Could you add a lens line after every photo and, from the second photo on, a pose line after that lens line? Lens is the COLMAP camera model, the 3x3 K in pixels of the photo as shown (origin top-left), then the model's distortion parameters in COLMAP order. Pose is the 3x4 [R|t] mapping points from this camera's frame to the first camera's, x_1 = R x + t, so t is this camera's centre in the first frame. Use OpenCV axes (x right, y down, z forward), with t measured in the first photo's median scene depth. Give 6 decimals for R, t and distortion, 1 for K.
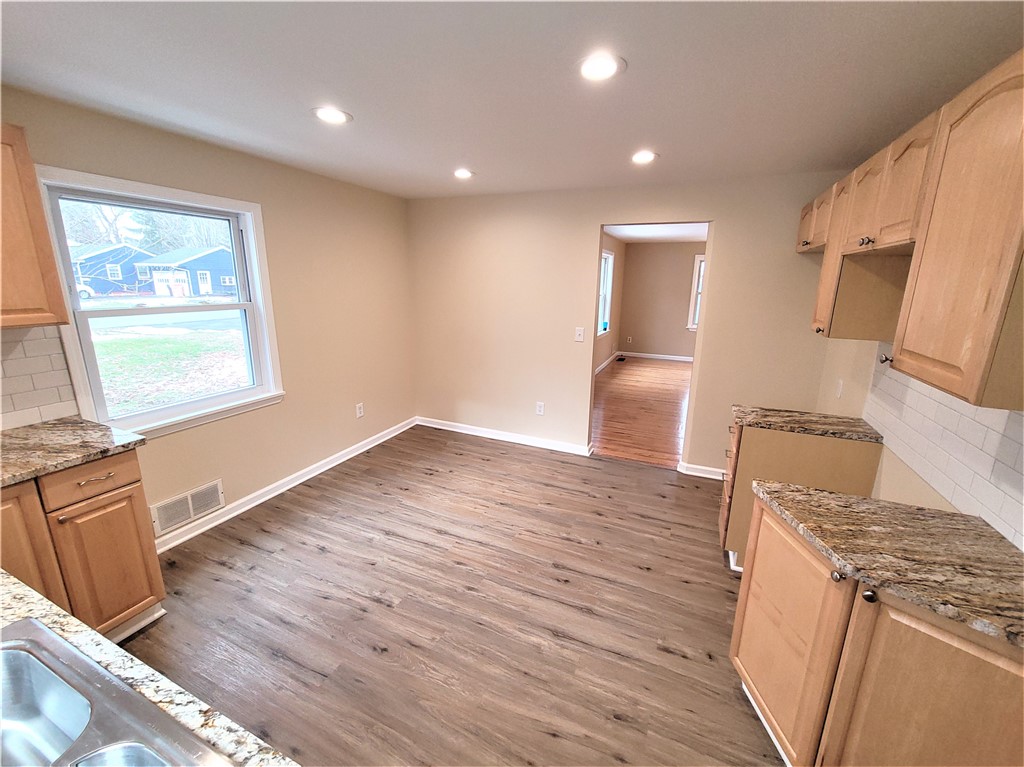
lens RADIAL K [[418.5, 0, 510.7], [0, 418.5, 381.6], [0, 0, 1]] dist [-0.000478, 0.000101]
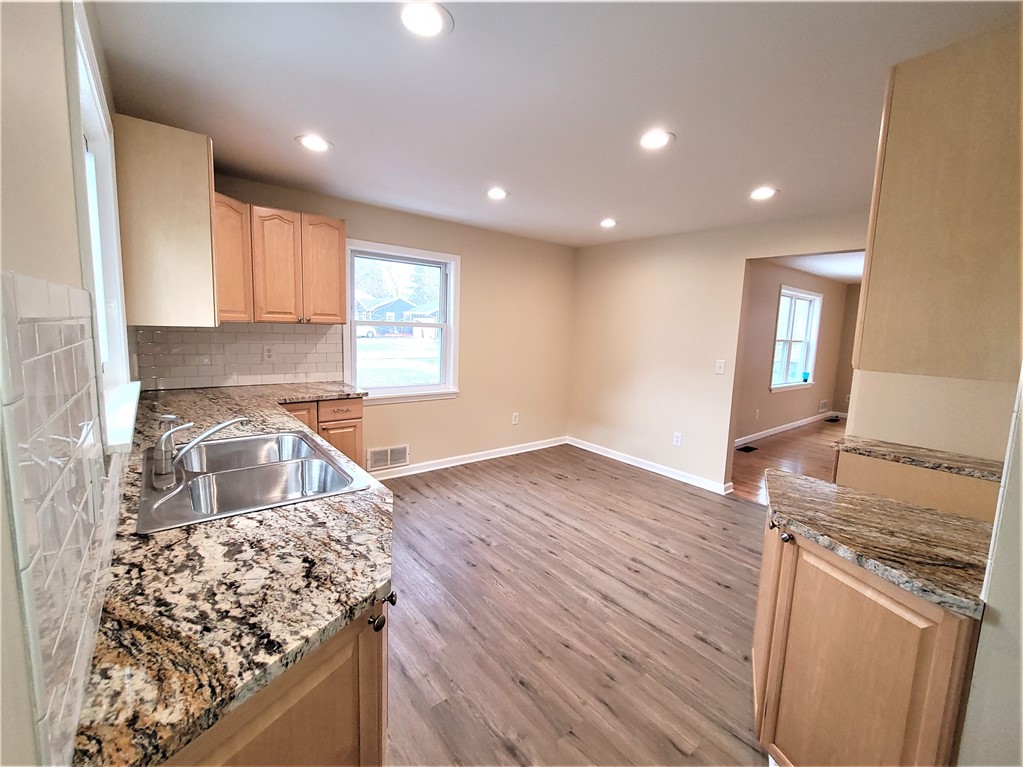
lens RADIAL K [[438.4, 0, 510.3], [0, 438.4, 382.9], [0, 0, 1]] dist [0.000448, -0.000026]
pose [[0.886255, 0.079158, -0.456383, 0.308160], [-0.134277, 0.986886, -0.089583, 0.131823], [0.443307, 0.140675, 0.885262, -0.216957]]
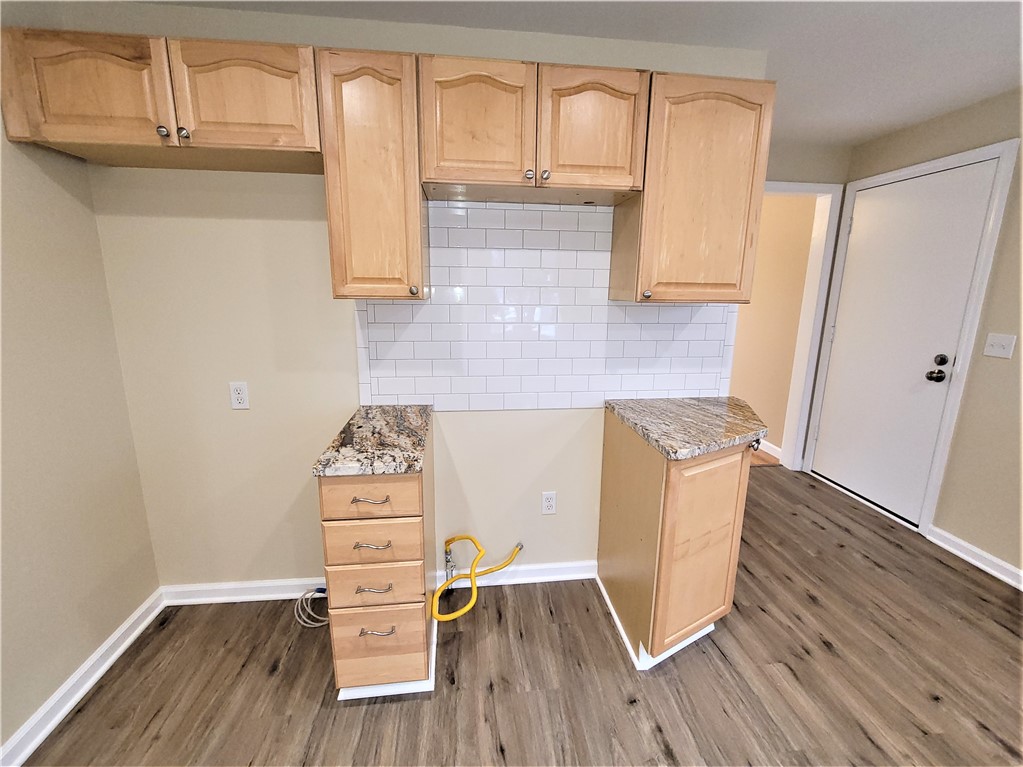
lens RADIAL K [[437.2, 0, 511.6], [0, 437.2, 377.0], [0, 0, 1]] dist [-0.002115, -0.000152]
pose [[-0.509382, -0.193133, 0.838588, 0.017579], [0.189099, 0.925549, 0.328025, -0.167220], [-0.839507, 0.325666, -0.434937, 1.031789]]
